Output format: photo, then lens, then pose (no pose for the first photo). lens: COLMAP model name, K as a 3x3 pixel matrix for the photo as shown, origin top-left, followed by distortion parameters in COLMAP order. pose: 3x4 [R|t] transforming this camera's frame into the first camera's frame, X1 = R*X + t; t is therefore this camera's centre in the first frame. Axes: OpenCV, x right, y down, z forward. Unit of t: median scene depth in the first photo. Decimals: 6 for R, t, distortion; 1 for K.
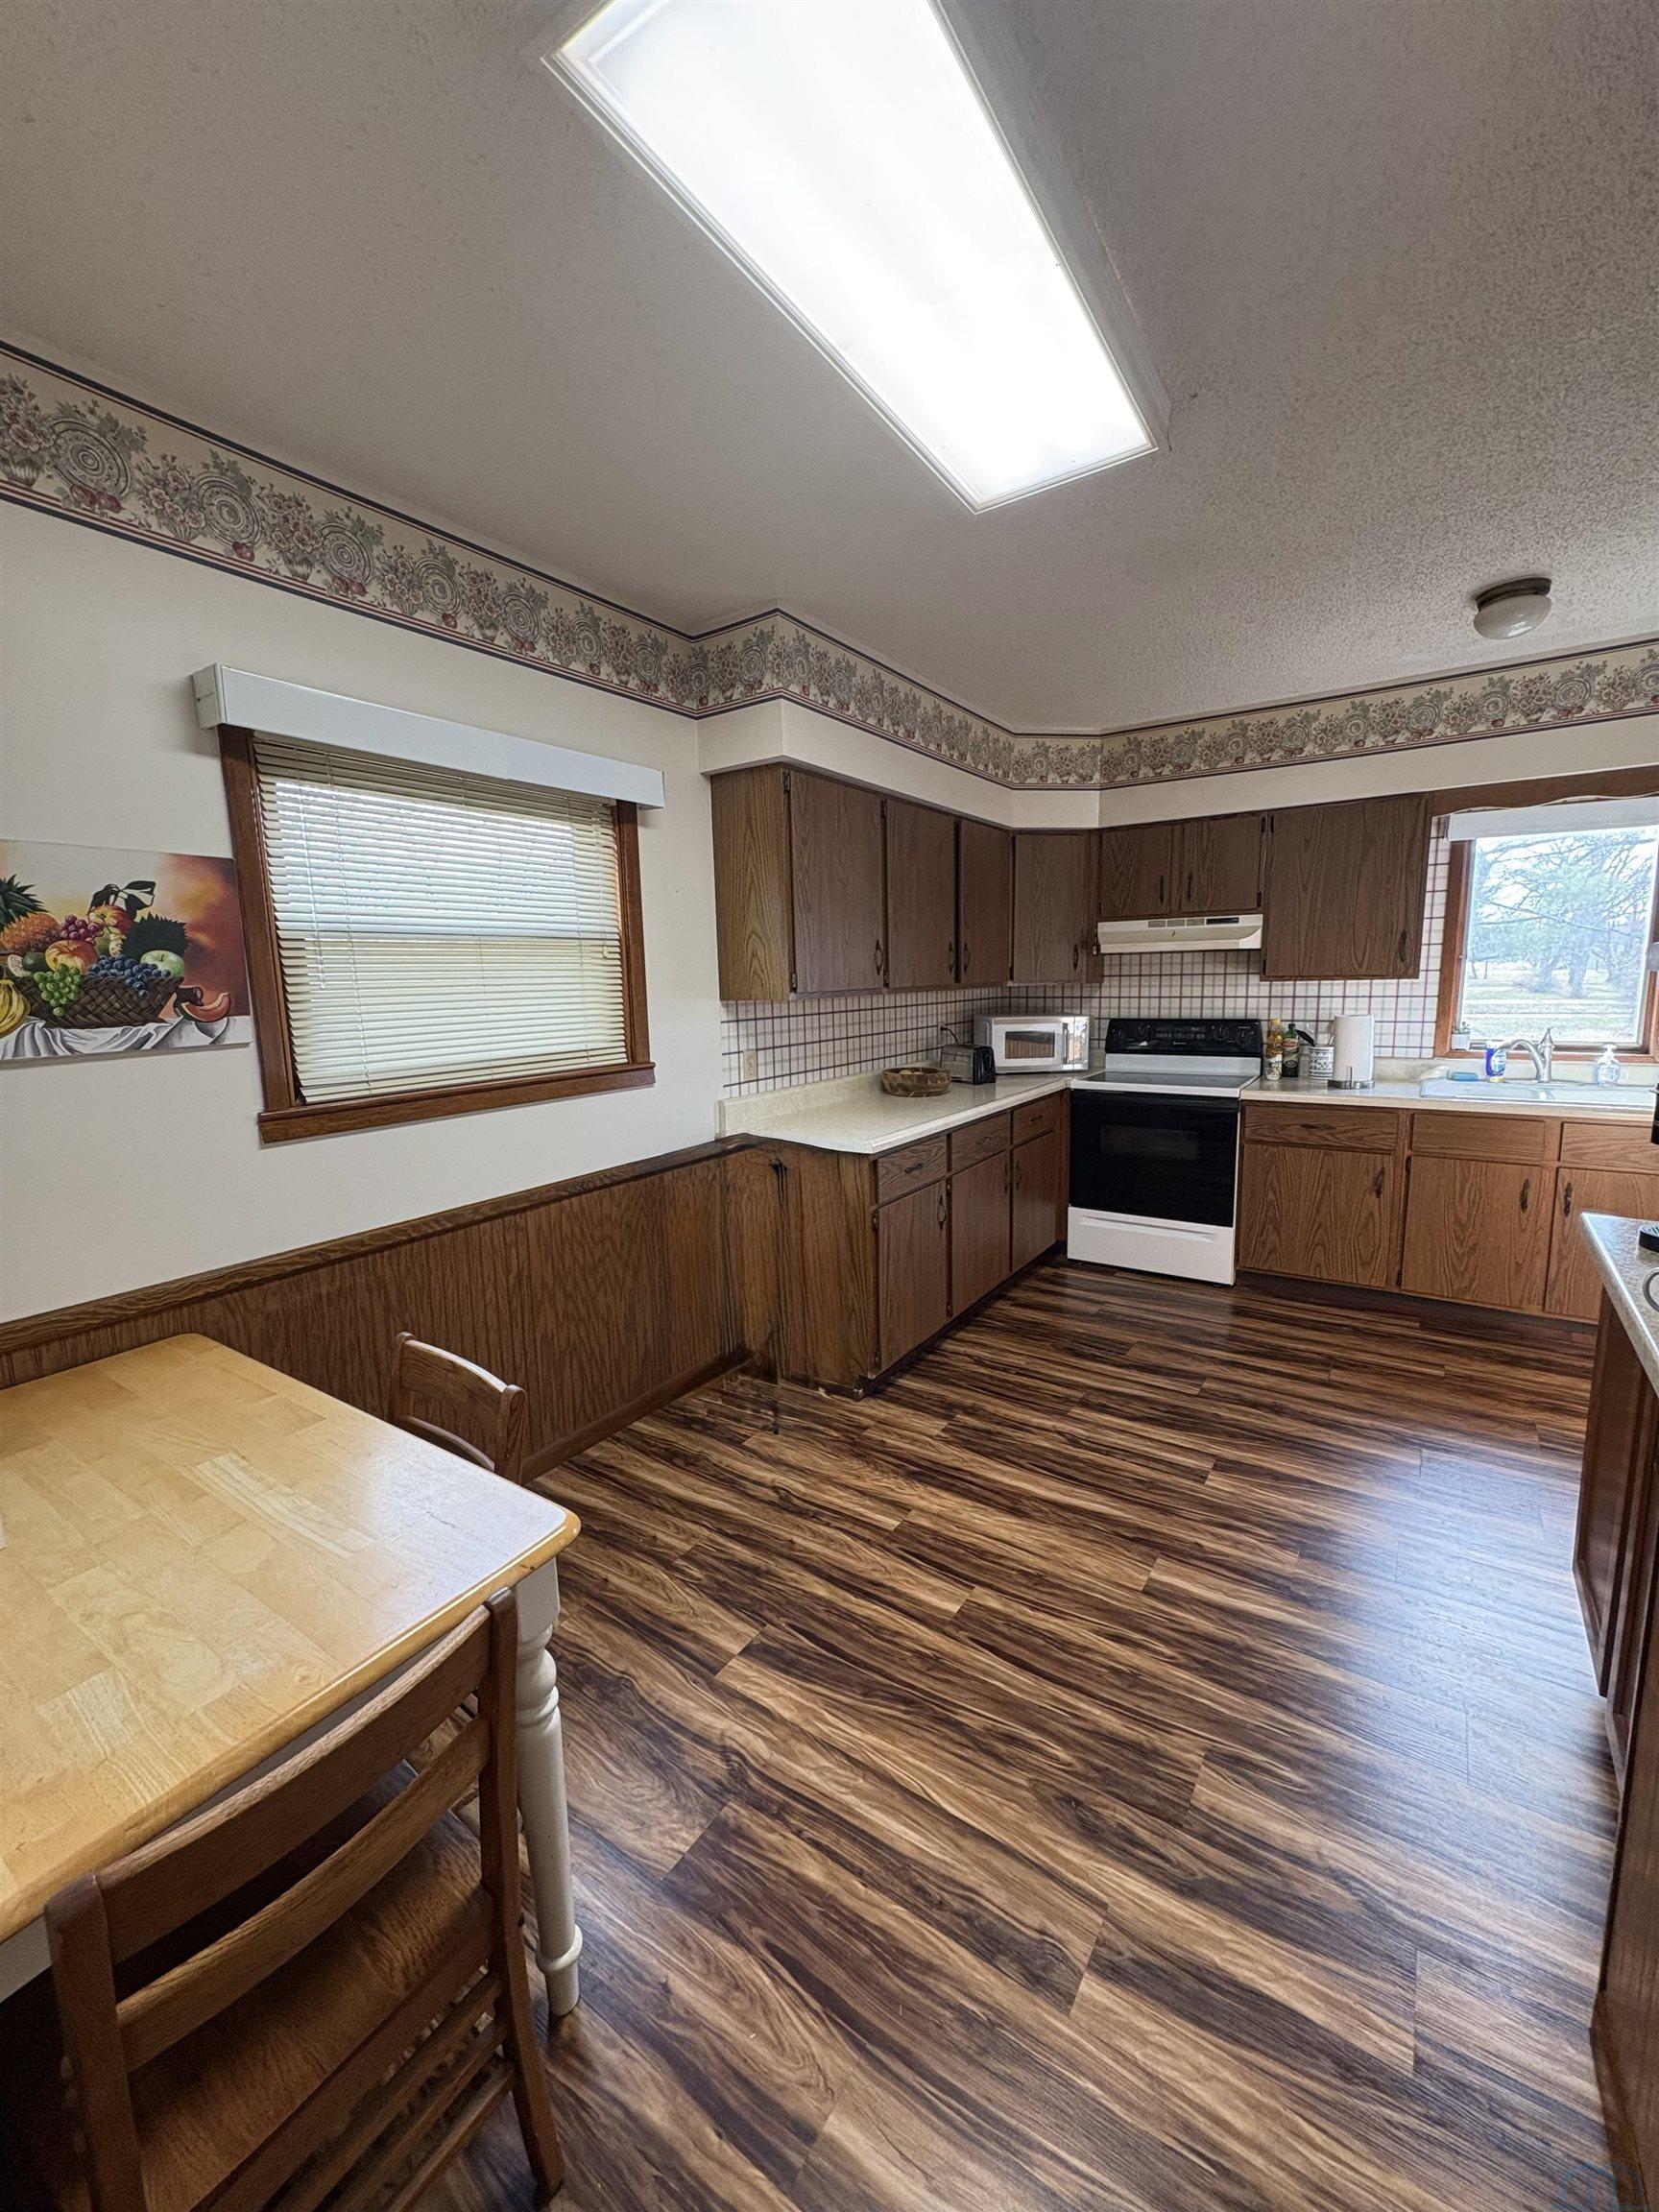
lens RADIAL K [[876.2, 0, 839.5], [0, 876.2, 1111.0], [0, 0, 1]] dist [-0.003083, 0.000851]
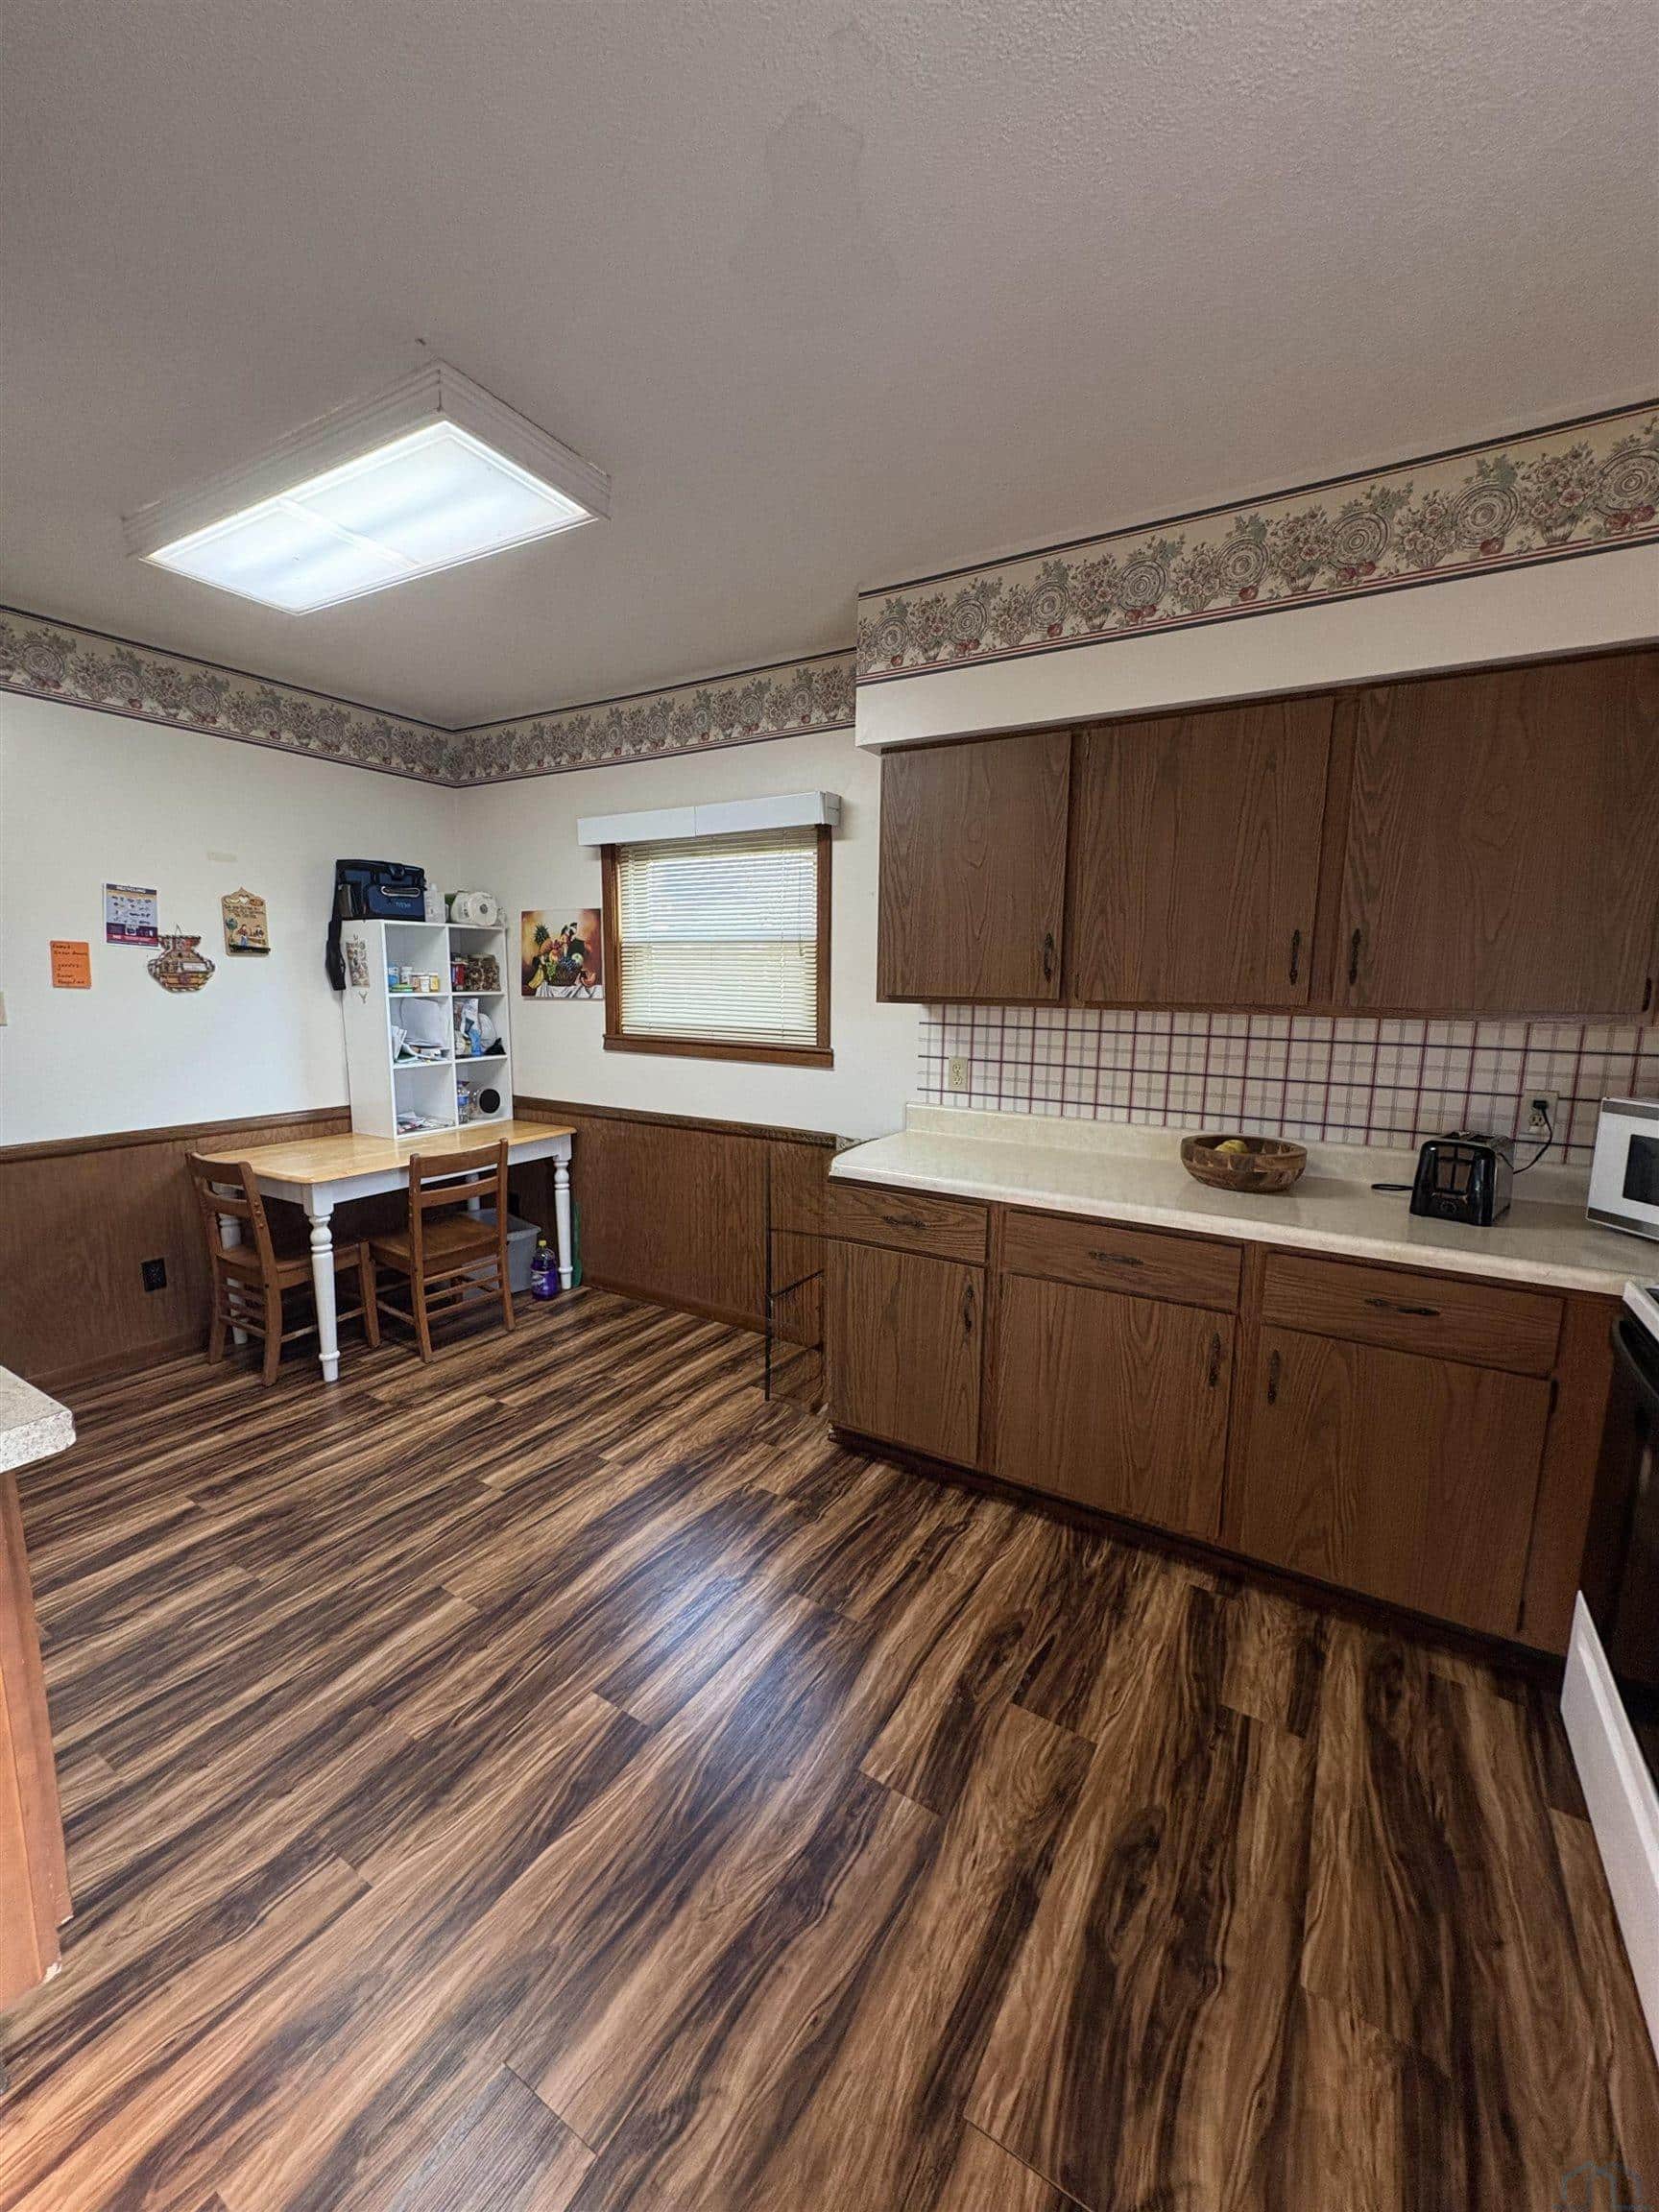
lens RADIAL K [[876.2, 0, 827.6], [0, 876.2, 1111.6], [0, 0, 1]] dist [-0.003083, 0.000851]
pose [[0.046927, 0.177281, -0.983041, 1.134102], [-0.170181, 0.971157, 0.167013, -0.205815], [0.984295, 0.159457, 0.075744, 1.146556]]
